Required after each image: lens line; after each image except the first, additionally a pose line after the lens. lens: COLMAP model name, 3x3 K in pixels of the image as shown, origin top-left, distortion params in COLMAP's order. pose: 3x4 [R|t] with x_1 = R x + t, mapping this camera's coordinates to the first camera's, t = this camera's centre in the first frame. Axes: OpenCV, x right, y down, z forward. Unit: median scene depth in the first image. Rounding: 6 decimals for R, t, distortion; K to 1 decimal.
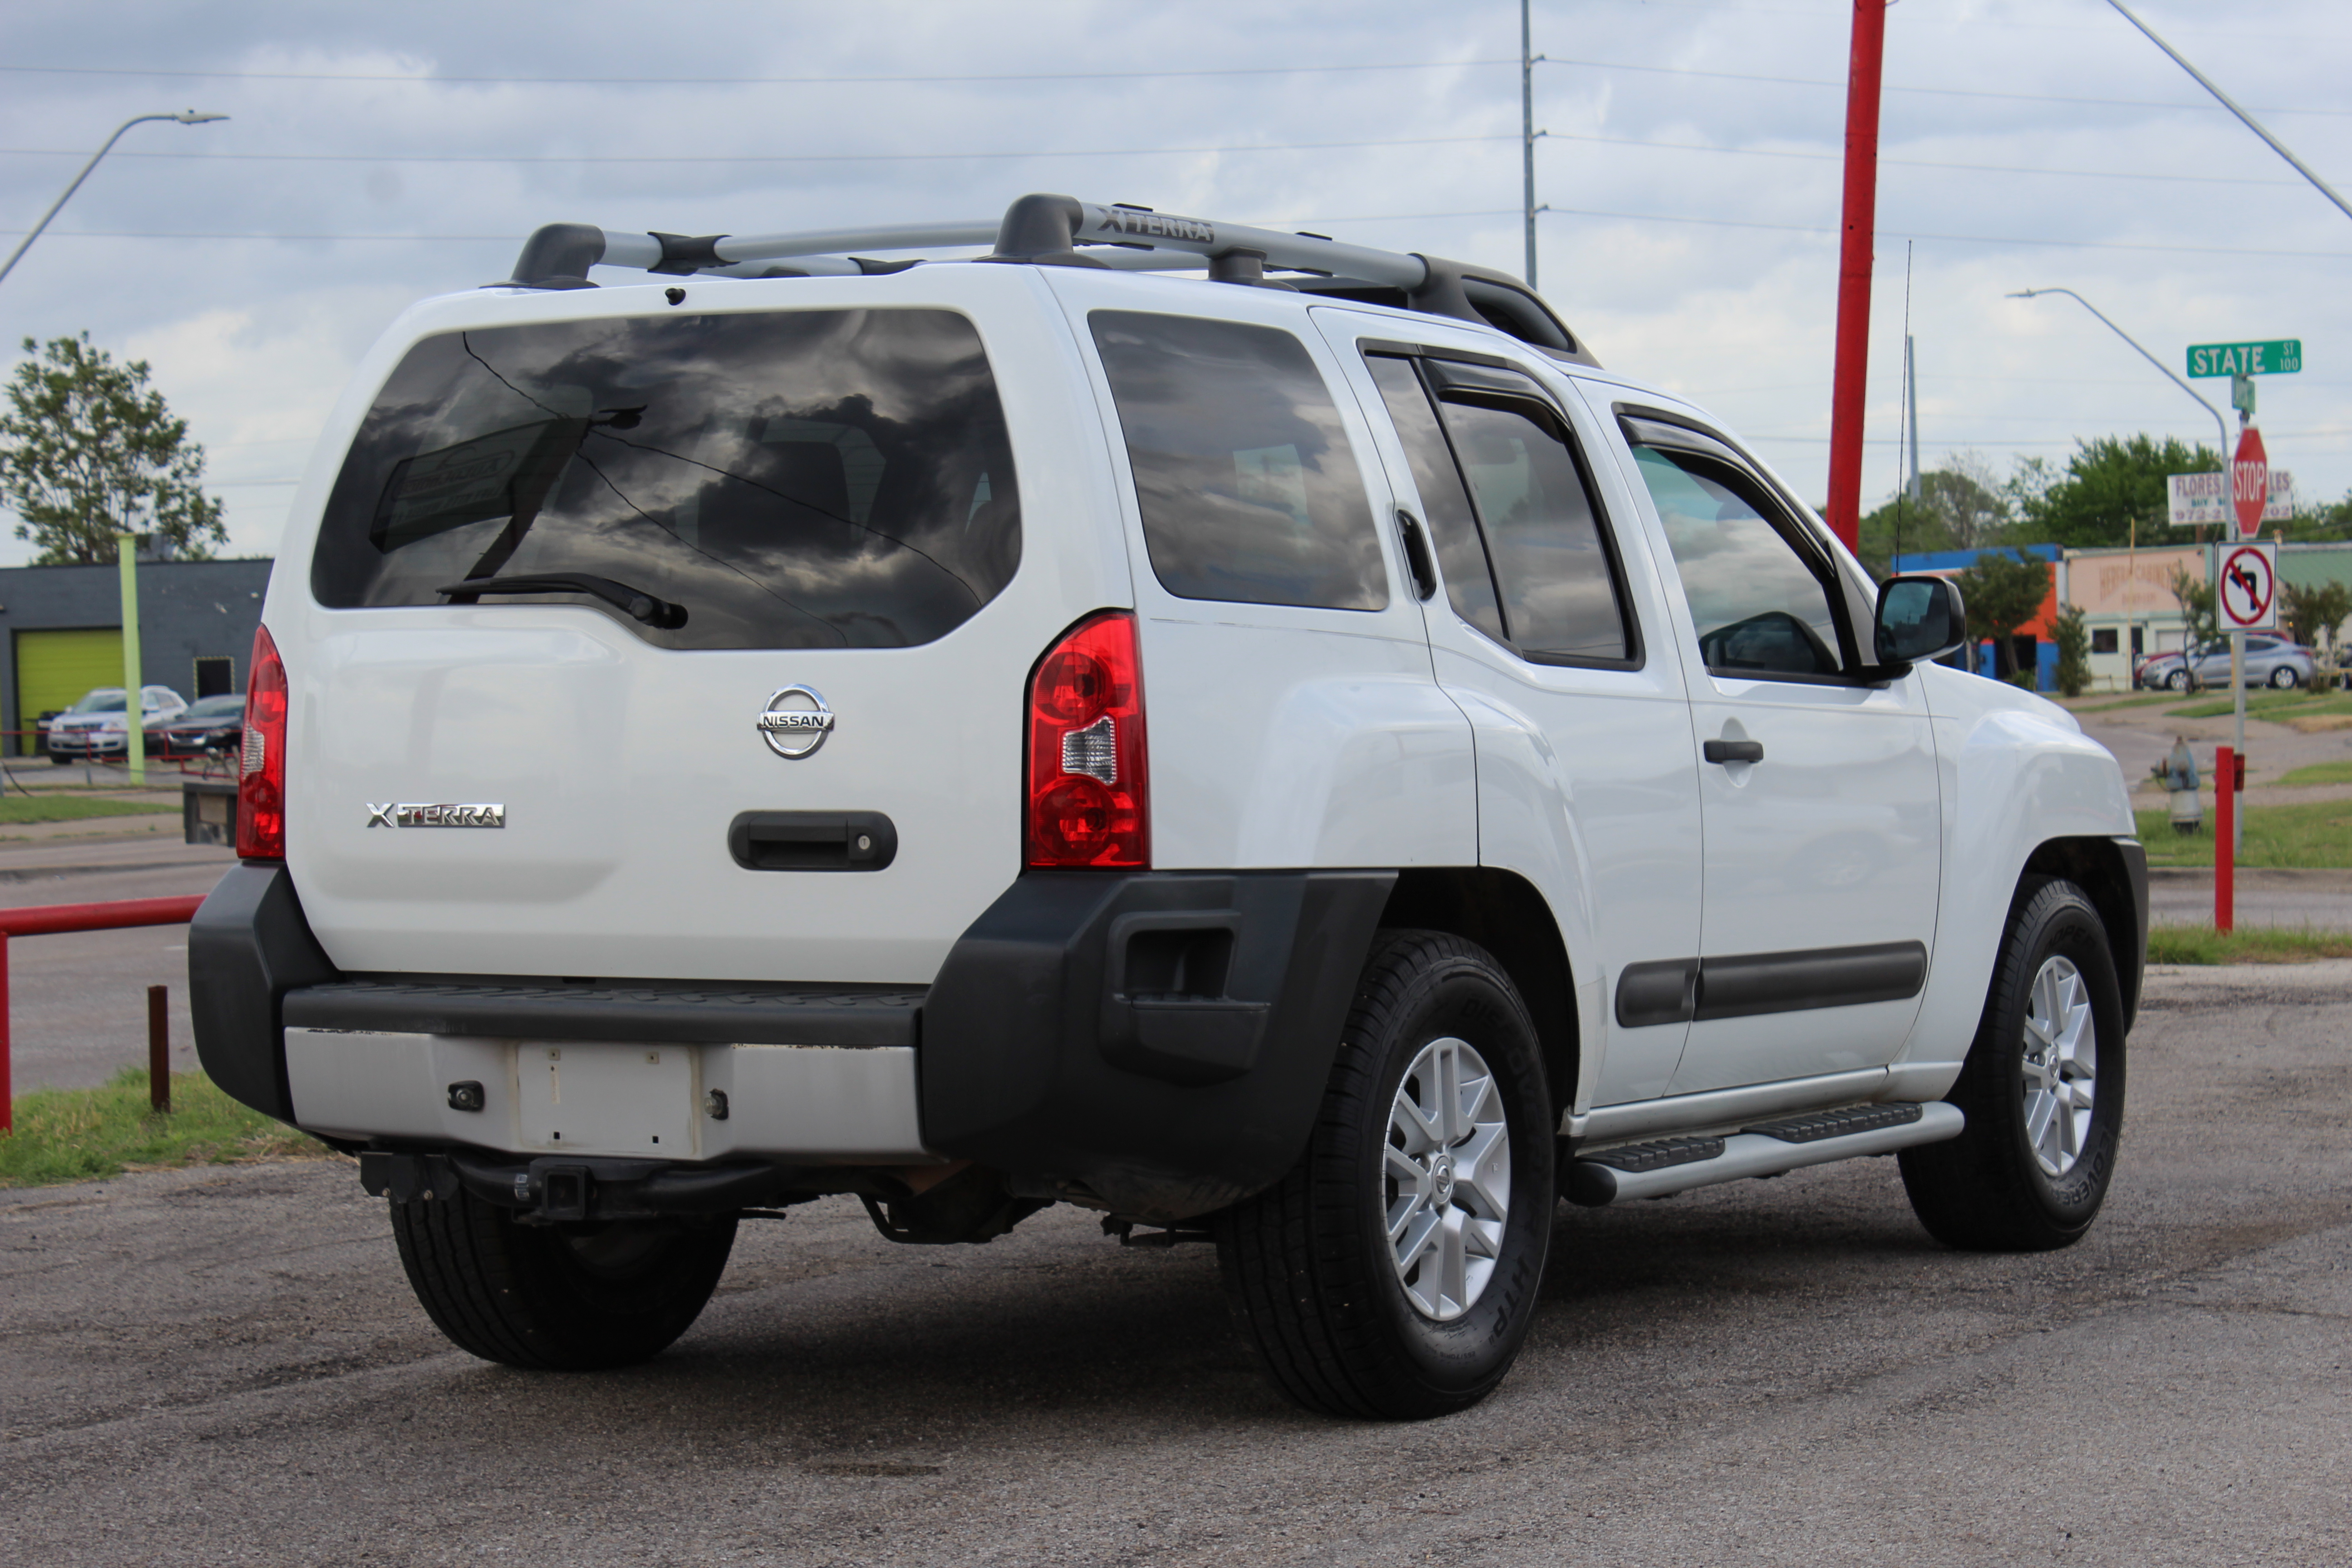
lens RADIAL K [[5250.8, 0, 1176.0], [0, 5250.8, 784.0], [0, 0, 1]] dist [0.016896, 0.337565]
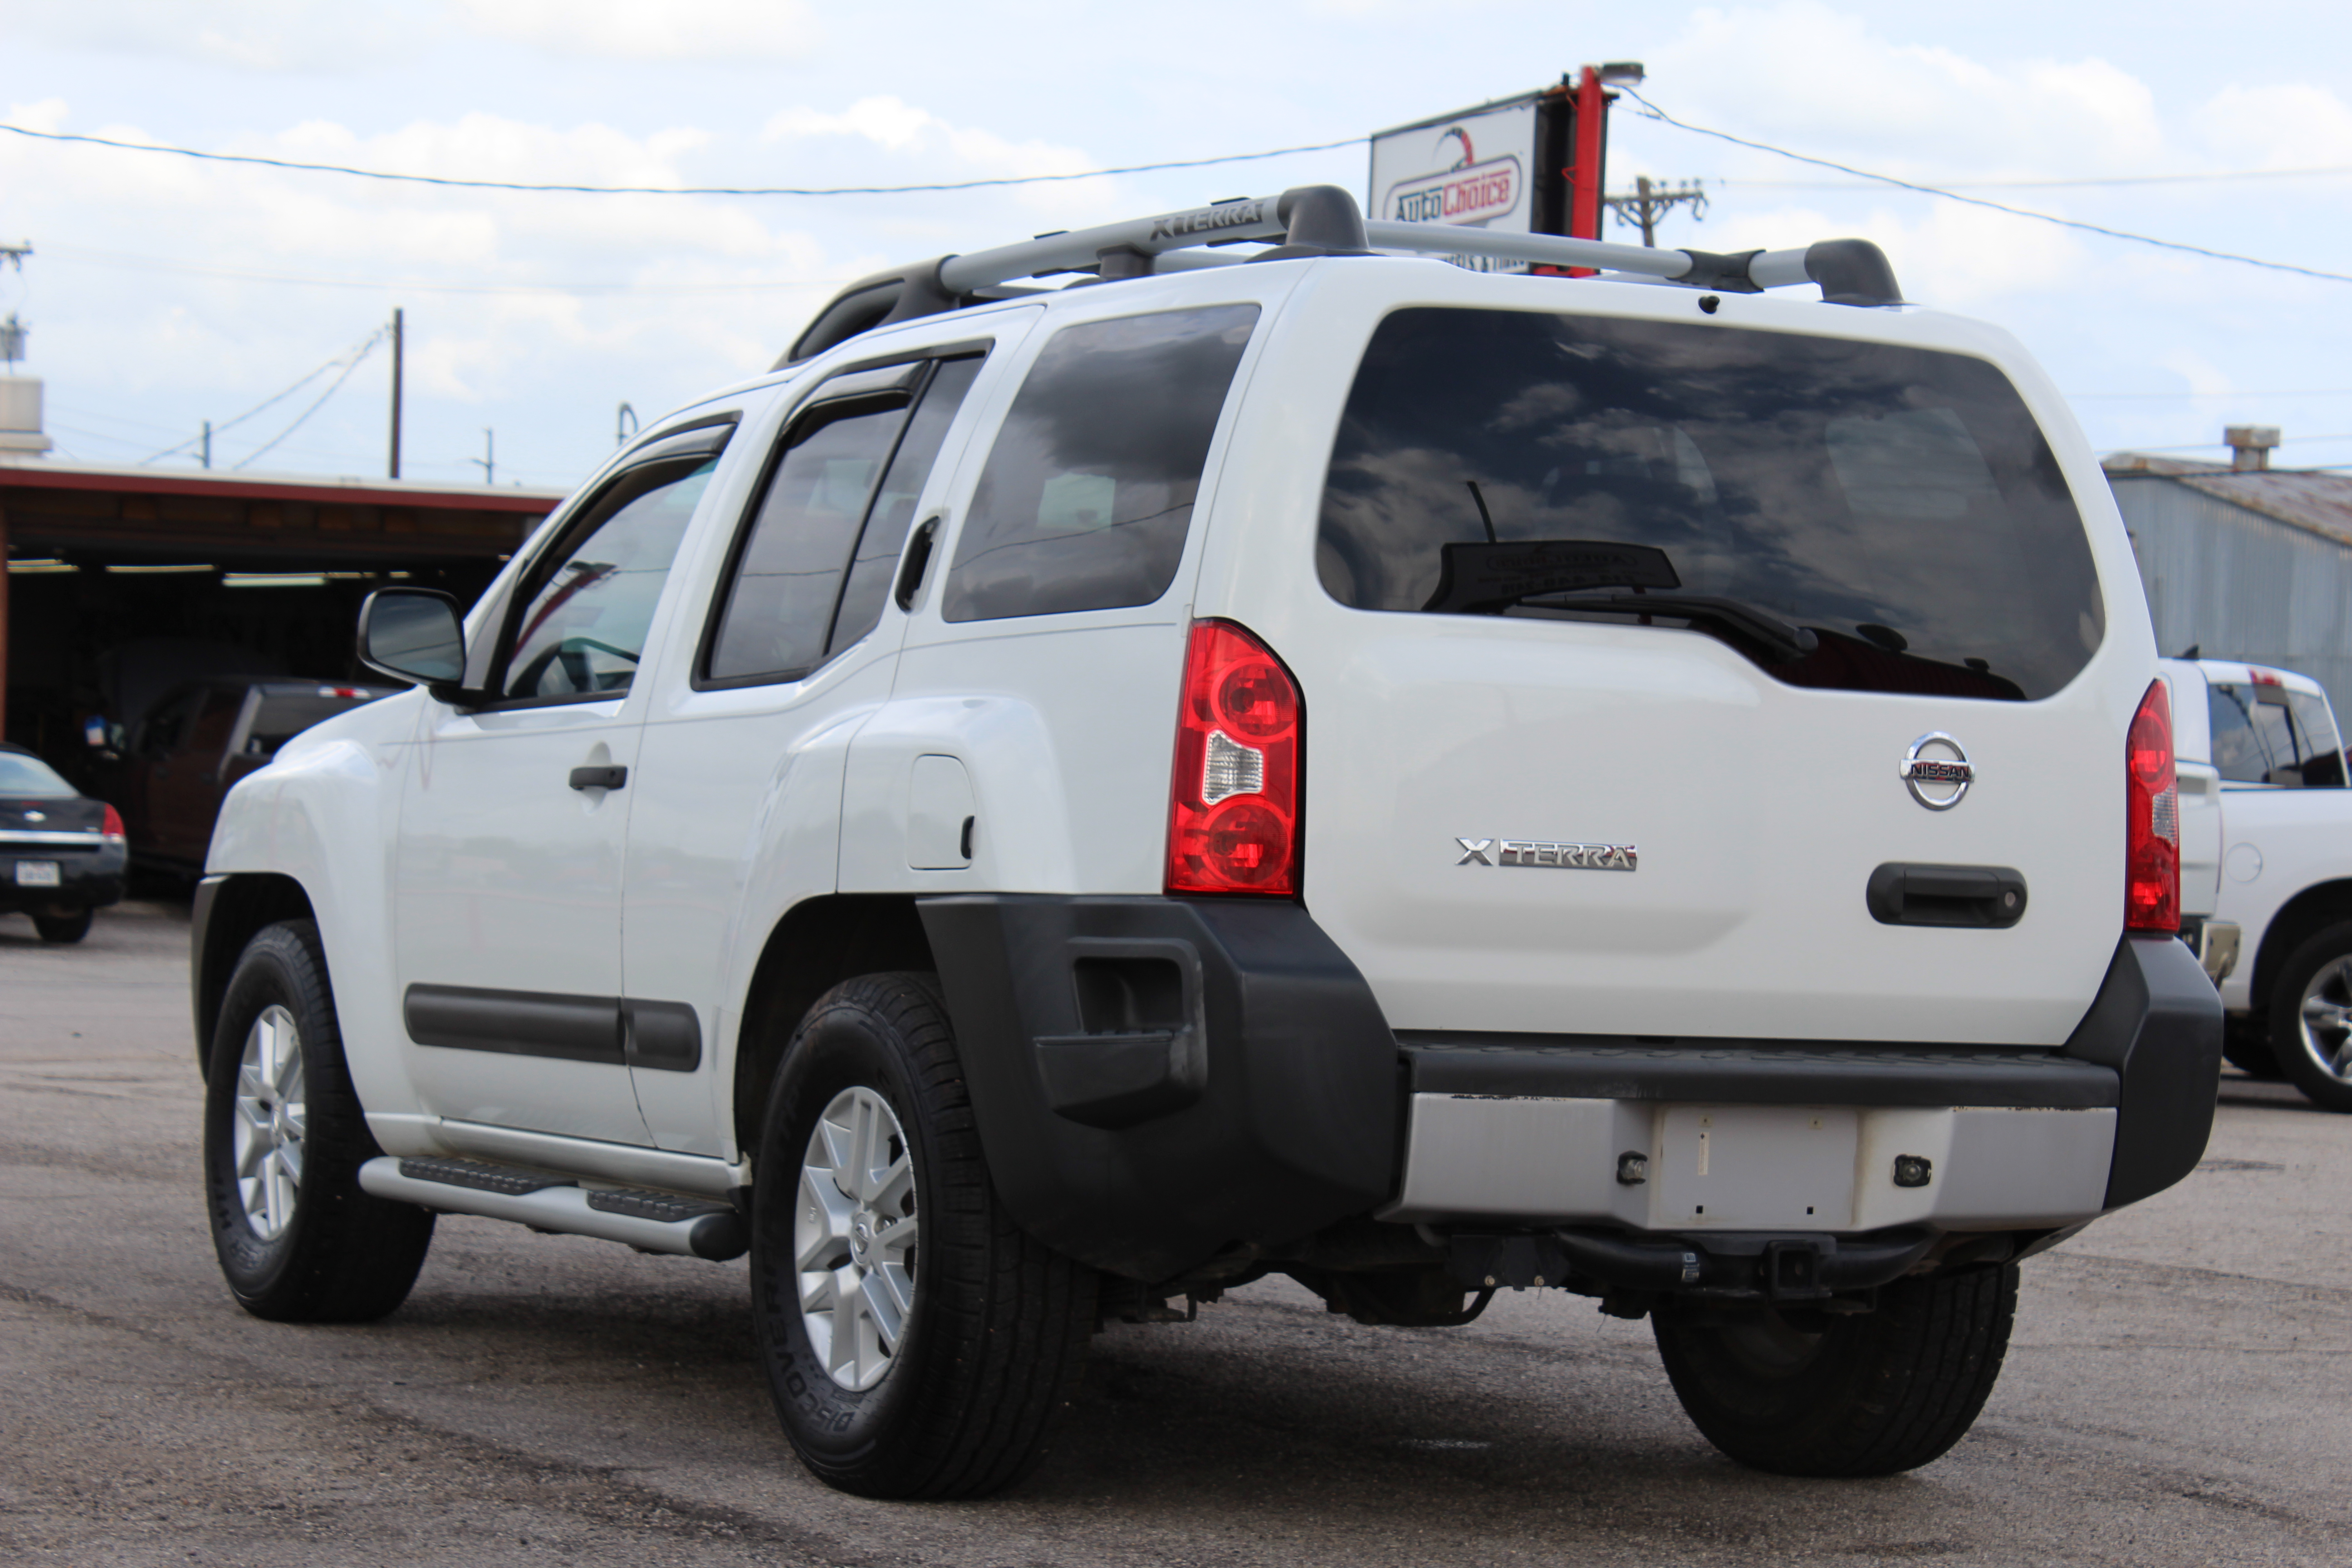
lens RADIAL K [[5589.2, 0, 1176.0], [0, 5589.2, 784.0], [0, 0, 1]] dist [0.067926, -0.365923]
pose [[0.552719, 0.041050, 0.832356, -0.979298], [-0.030864, 0.999109, -0.028779, 0.023625], [-0.832796, -0.009783, 0.553493, 0.535280]]
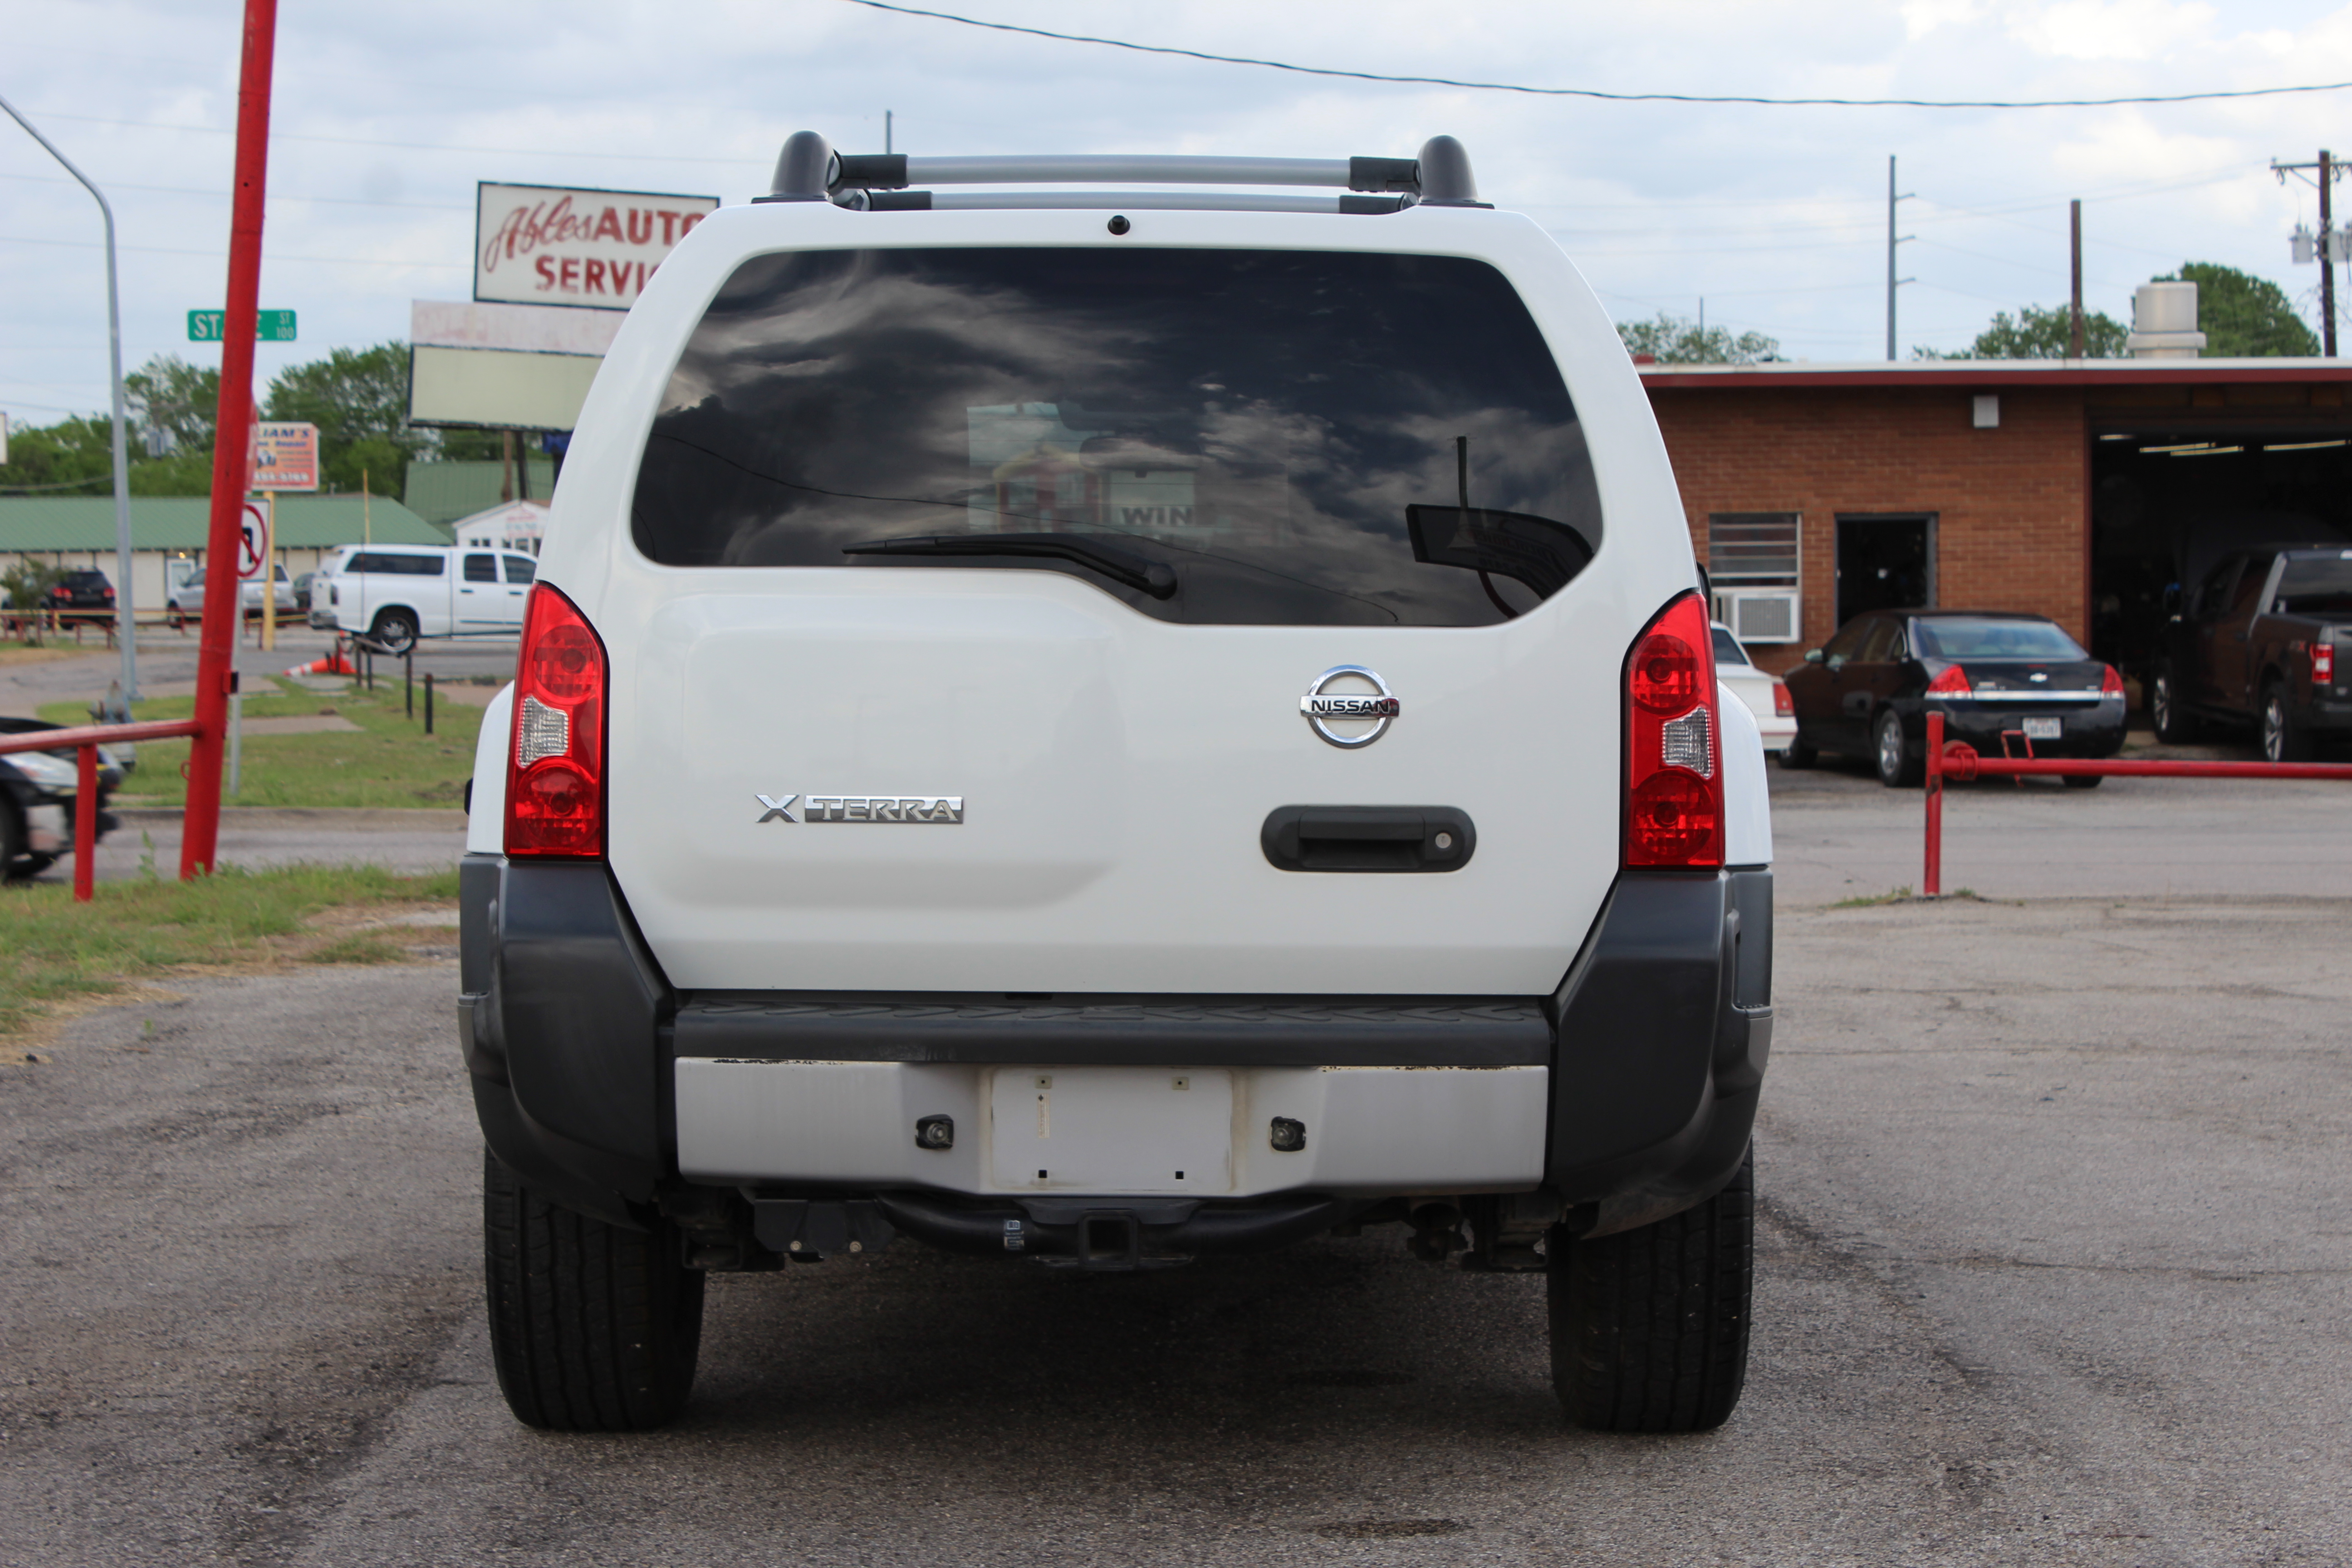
lens RADIAL K [[4811.2, 0, 1176.0], [0, 4811.2, 784.0], [0, 0, 1]] dist [0.023106, 0.121271]
pose [[0.874203, -0.000212, 0.485560, -0.487593], [-0.006579, 0.999903, 0.012281, -0.008324], [-0.485515, -0.013931, 0.874117, 0.285345]]
